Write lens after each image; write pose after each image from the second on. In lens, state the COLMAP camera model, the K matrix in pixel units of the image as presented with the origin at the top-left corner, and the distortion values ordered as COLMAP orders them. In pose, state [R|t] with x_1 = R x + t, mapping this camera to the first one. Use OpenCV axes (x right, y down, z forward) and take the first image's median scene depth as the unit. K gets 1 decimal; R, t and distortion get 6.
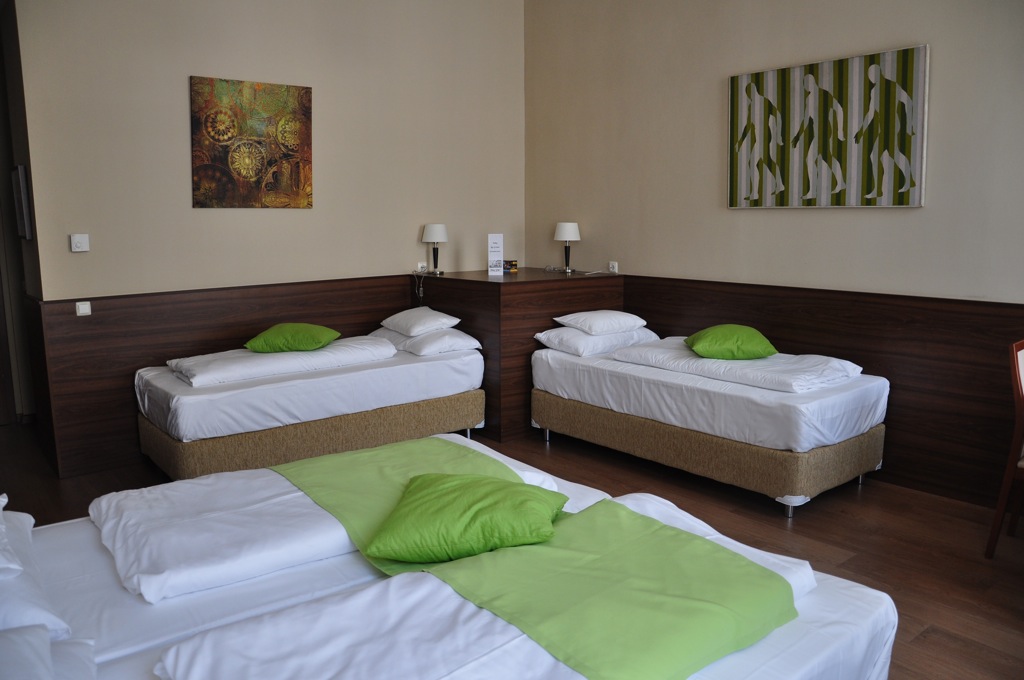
lens RADIAL K [[793.0, 0, 505.1], [0, 793.0, 338.6], [0, 0, 1]] dist [-0.153548, 0.106920]
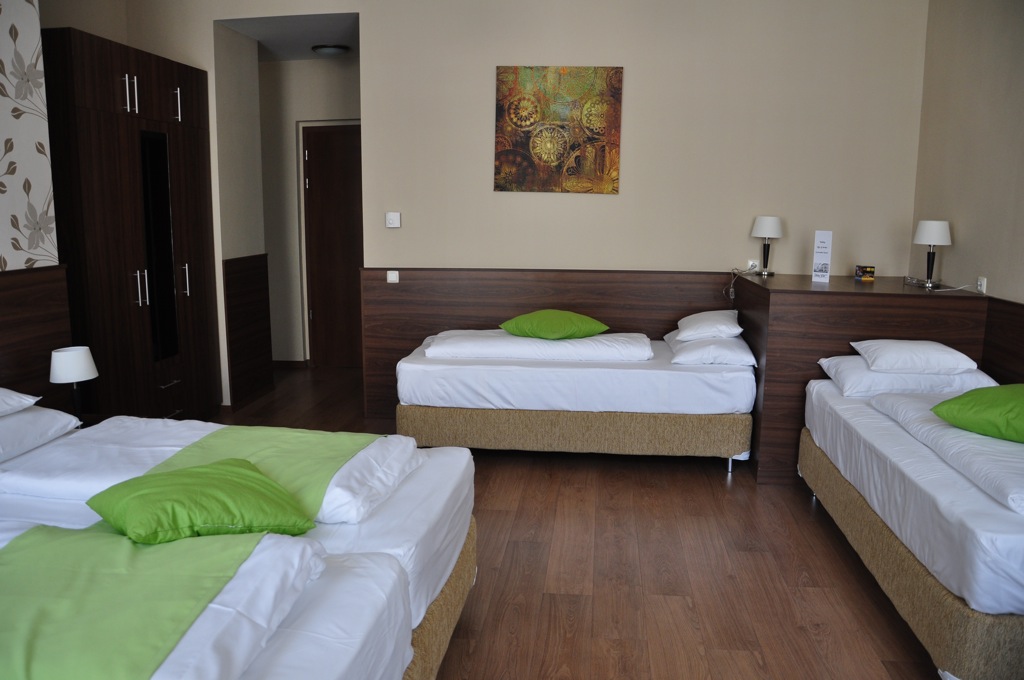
lens RADIAL K [[793.0, 0, 506.4], [0, 793.0, 339.6], [0, 0, 1]] dist [-0.153548, 0.106920]
pose [[0.702595, 0.131665, -0.699303, 0.402619], [-0.121508, 0.990498, 0.064412, -0.041498], [0.701139, 0.039716, 0.711917, 0.263299]]
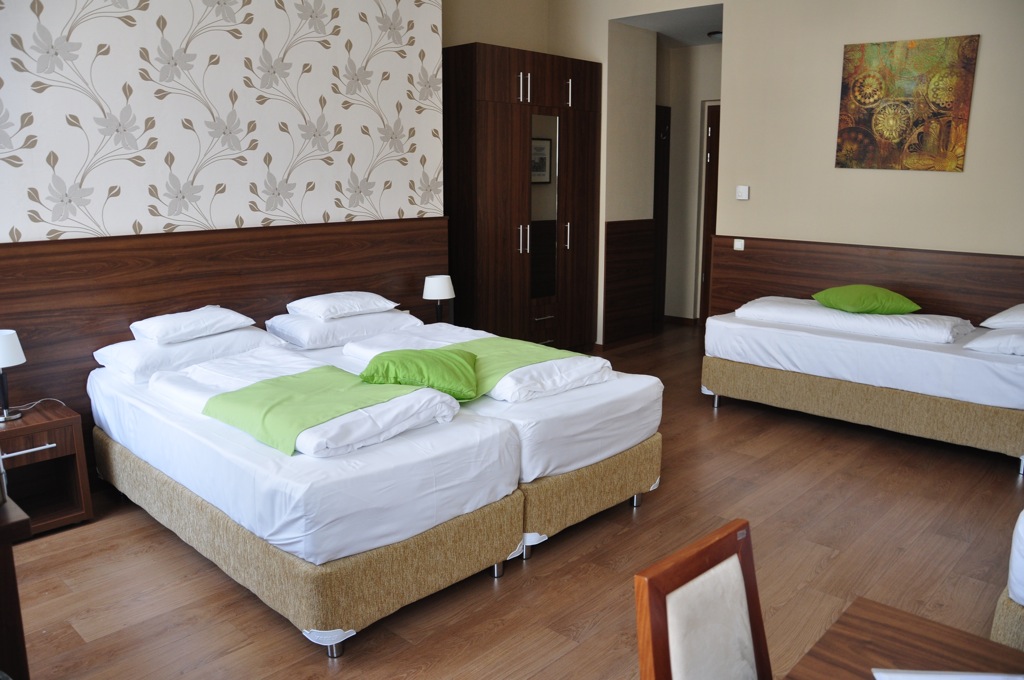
lens RADIAL K [[793.0, 0, 509.9], [0, 793.0, 342.4], [0, 0, 1]] dist [-0.153548, 0.106920]
pose [[0.140230, 0.215542, -0.966373, 0.659046], [-0.159532, 0.968183, 0.192796, -0.069070], [0.977182, 0.127132, 0.170154, 0.413014]]
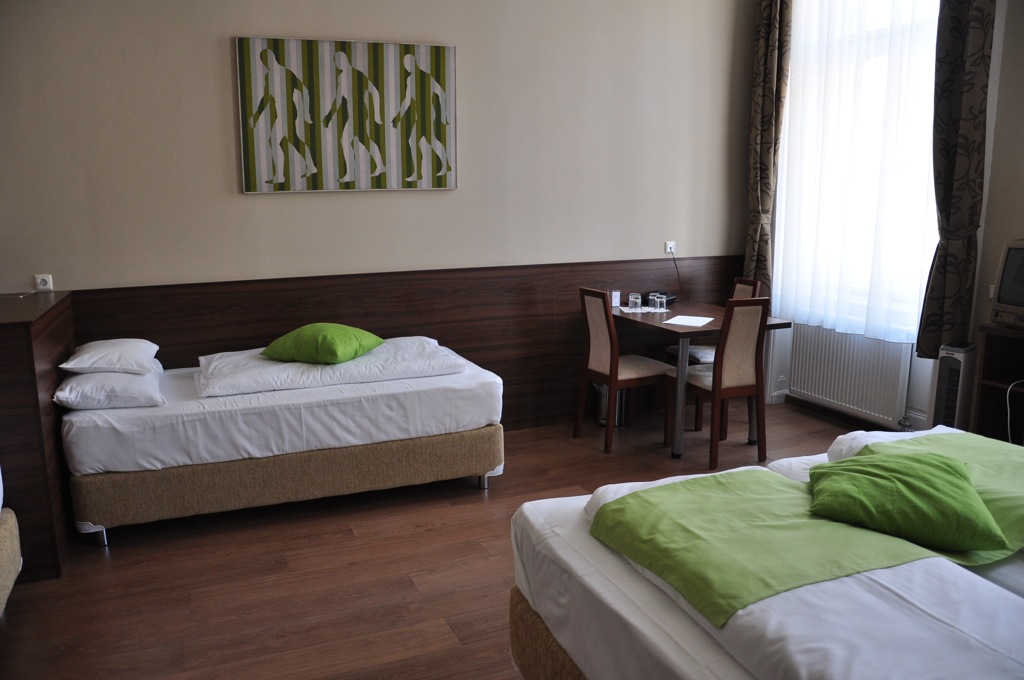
lens RADIAL K [[793.0, 0, 502.7], [0, 793.0, 339.1], [0, 0, 1]] dist [-0.153548, 0.106920]
pose [[0.265214, -0.169101, 0.949245, -0.498077], [0.152416, 0.979475, 0.131902, -0.085313], [-0.952067, 0.109698, 0.285544, 0.540438]]
